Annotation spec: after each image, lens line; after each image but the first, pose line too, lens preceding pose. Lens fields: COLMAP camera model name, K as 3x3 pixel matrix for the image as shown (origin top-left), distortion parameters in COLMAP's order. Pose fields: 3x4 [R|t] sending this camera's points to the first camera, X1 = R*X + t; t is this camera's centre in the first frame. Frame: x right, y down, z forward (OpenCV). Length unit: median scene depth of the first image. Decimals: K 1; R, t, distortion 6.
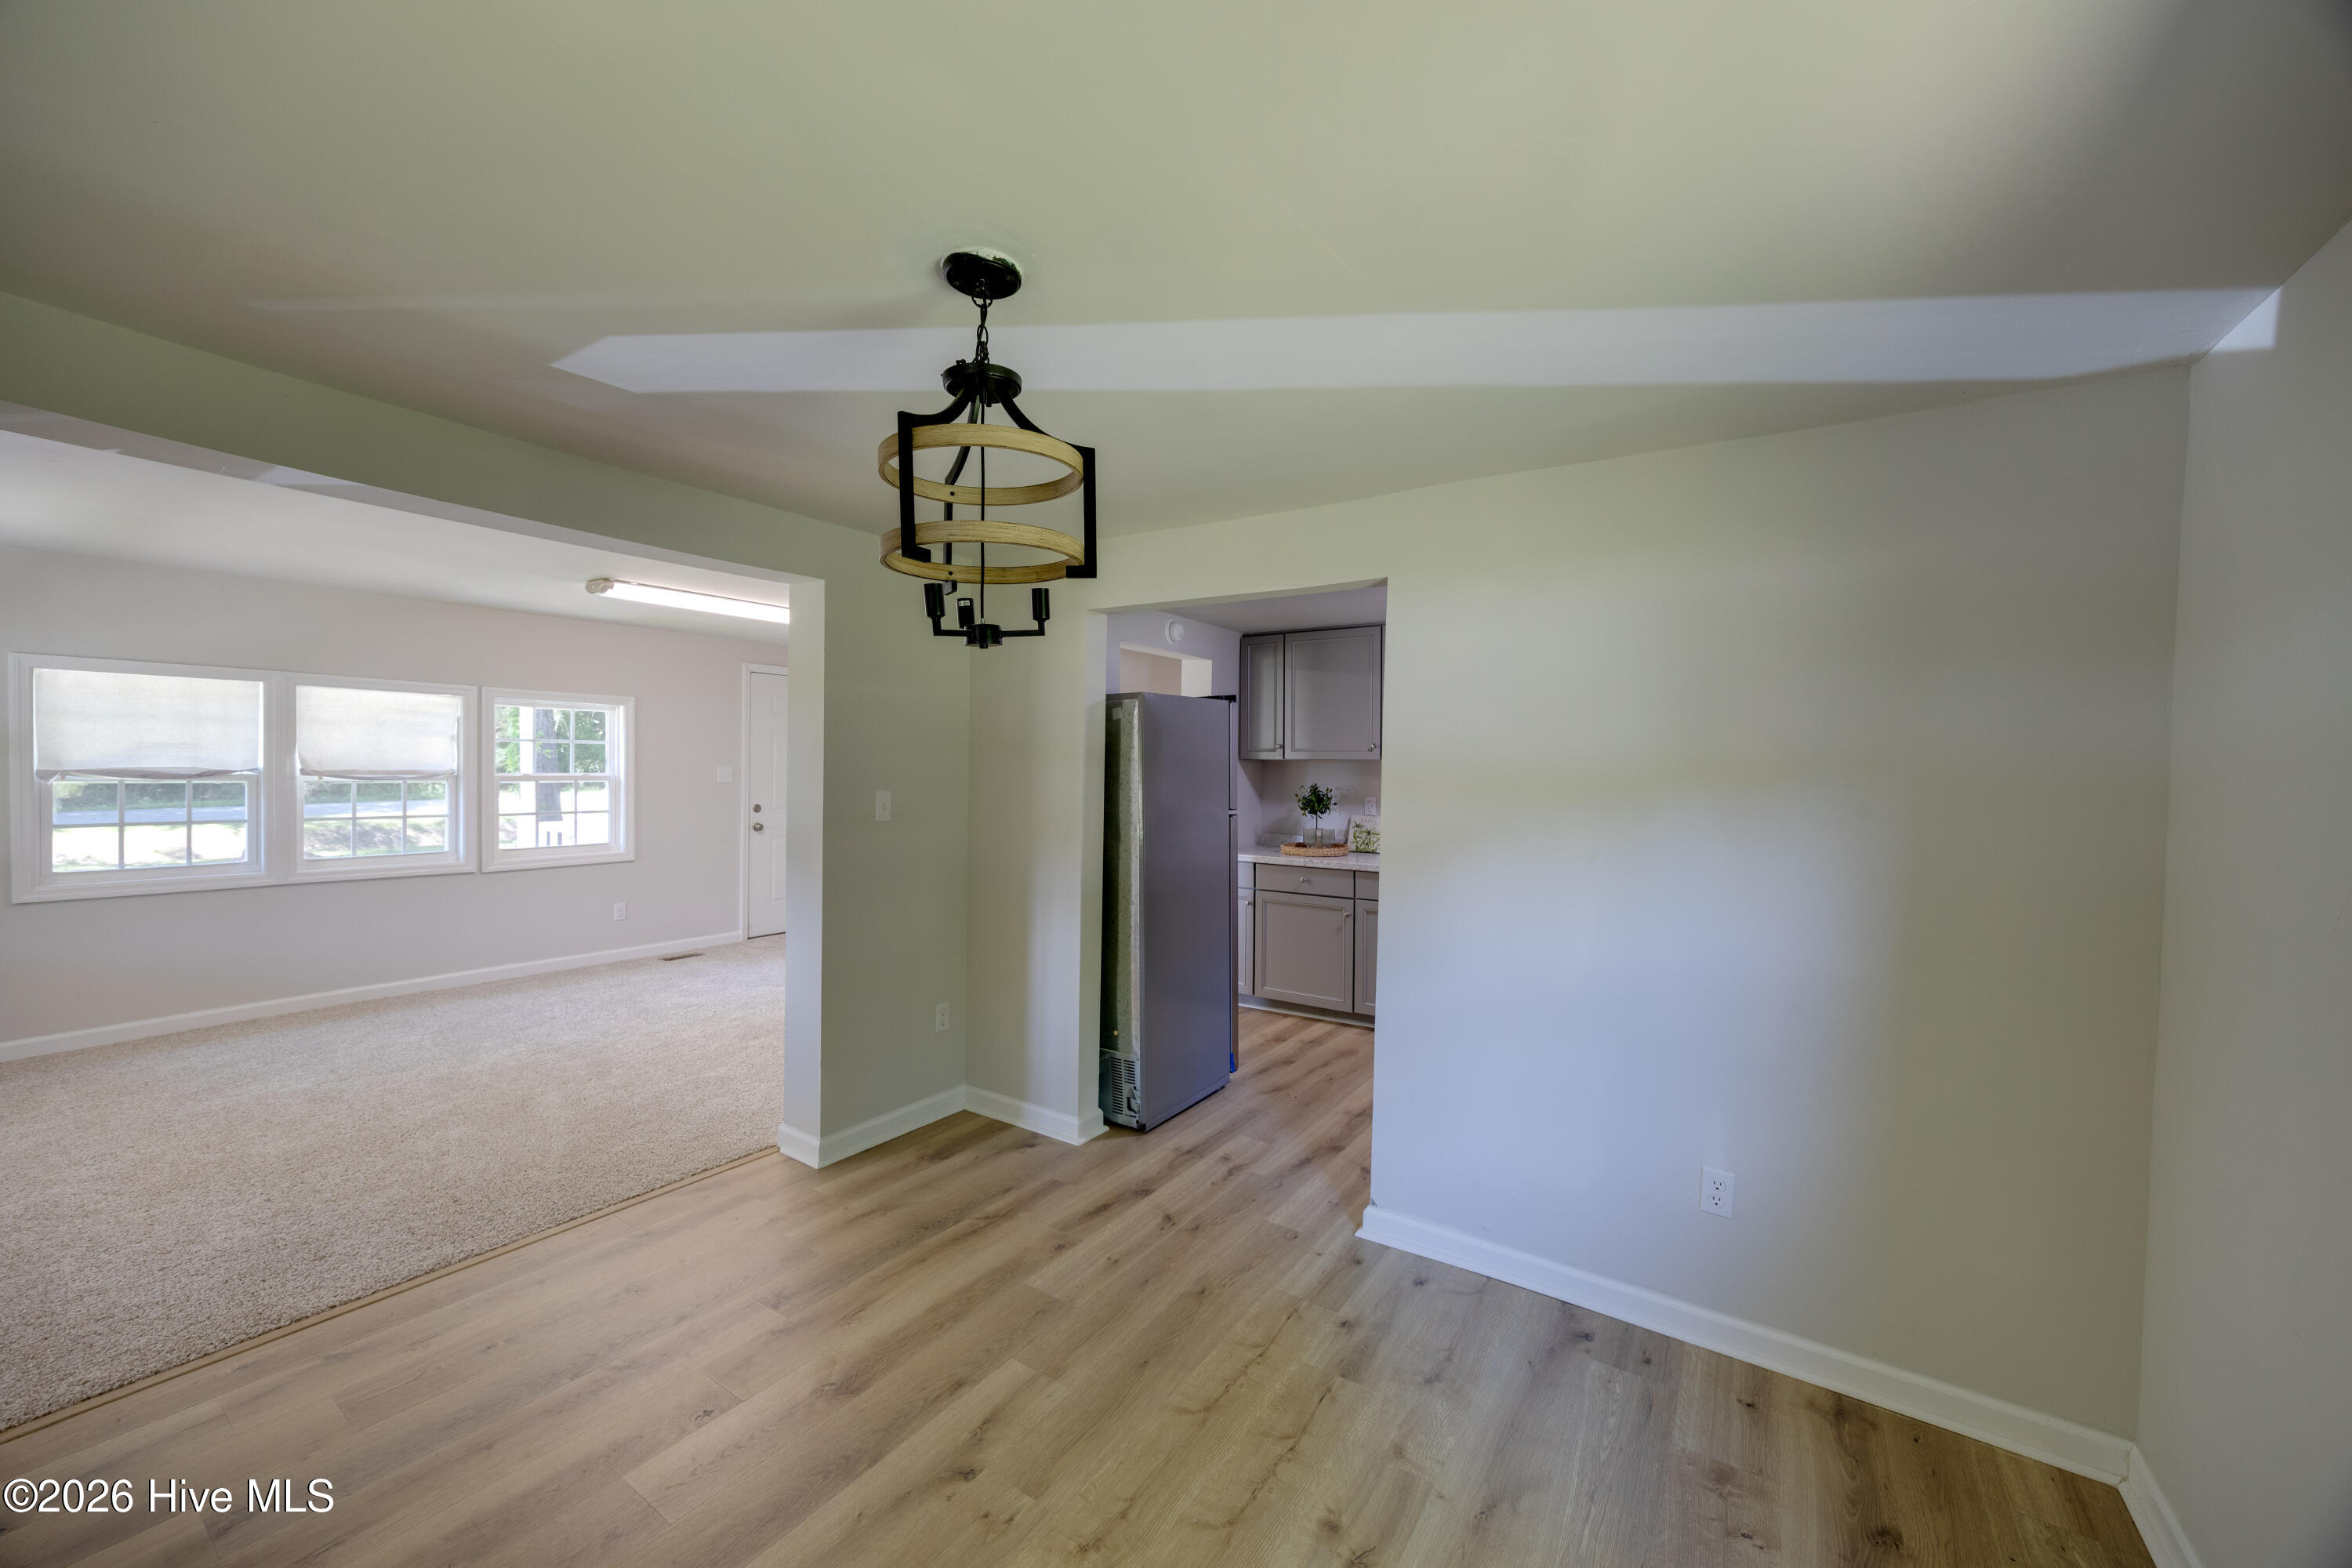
lens RADIAL K [[891.4, 0, 1181.2], [0, 891.4, 782.8], [0, 0, 1]] dist [-0.002907, 0.000109]
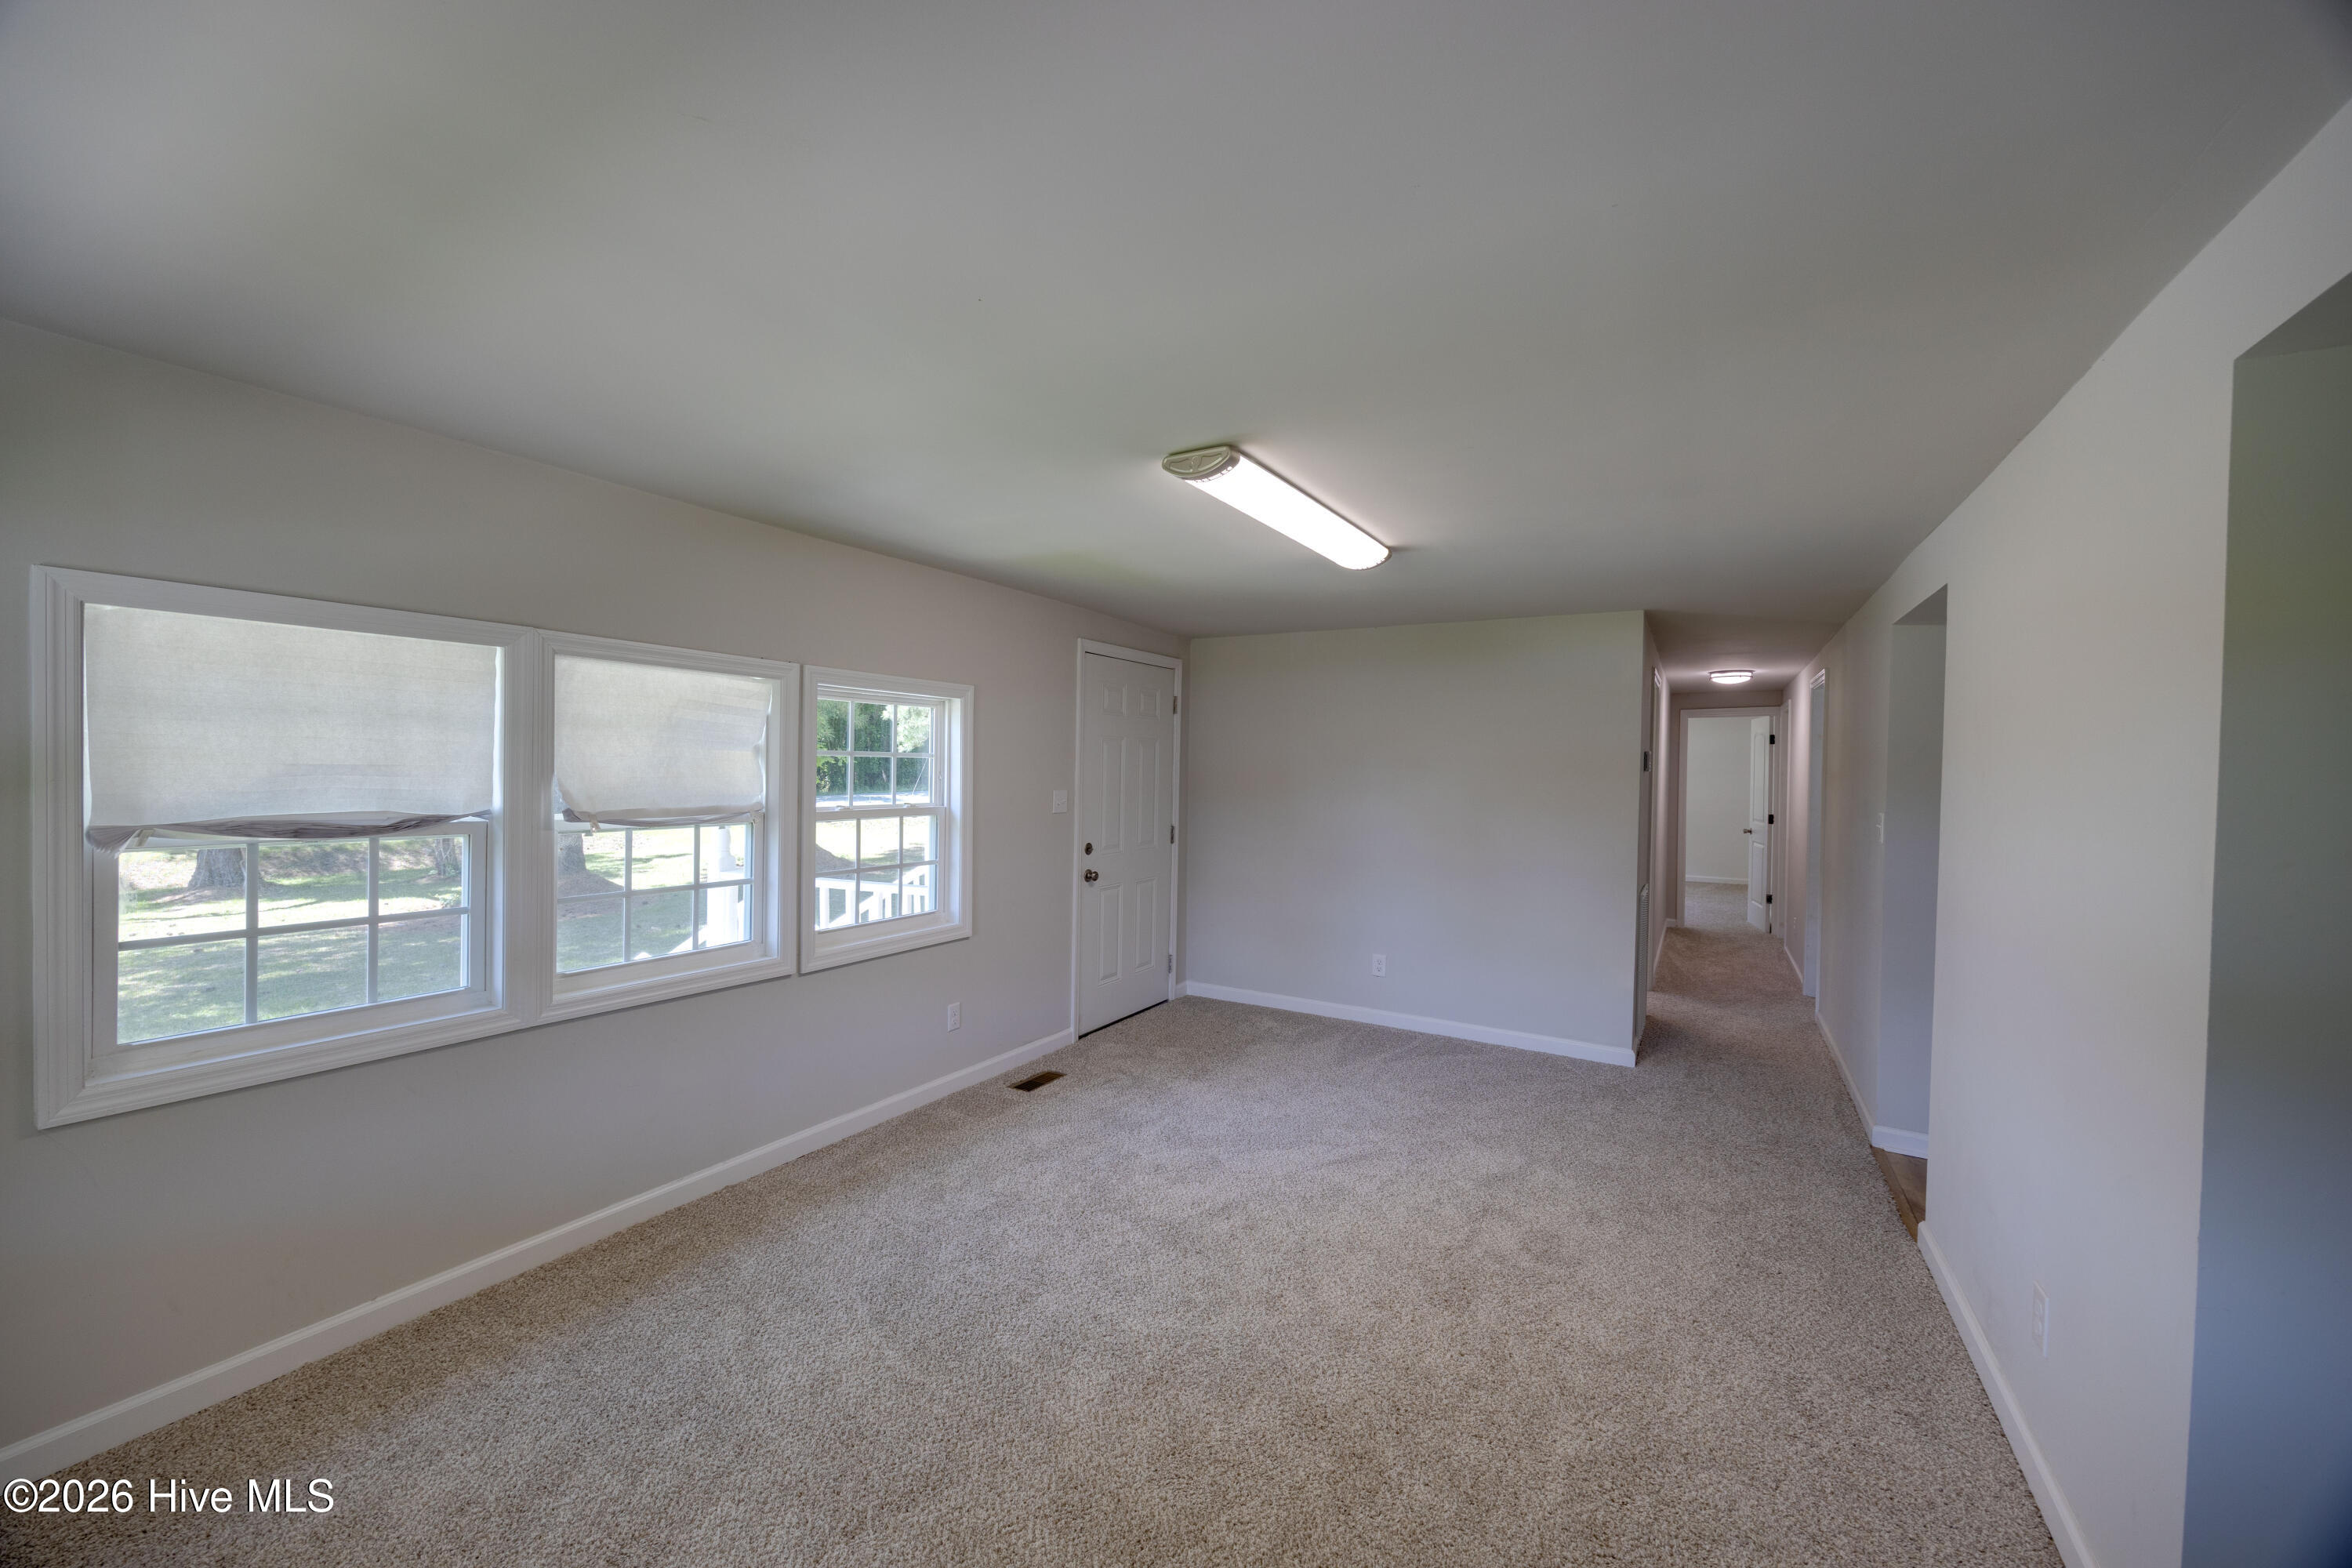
lens RADIAL K [[891.4, 0, 1173.1], [0, 891.4, 782.6], [0, 0, 1]] dist [-0.002907, 0.000109]
pose [[0.998493, -0.002578, 0.054812, -0.649975], [0.002800, 0.999988, -0.003990, -0.028937], [-0.054801, 0.004138, 0.998489, 0.440986]]
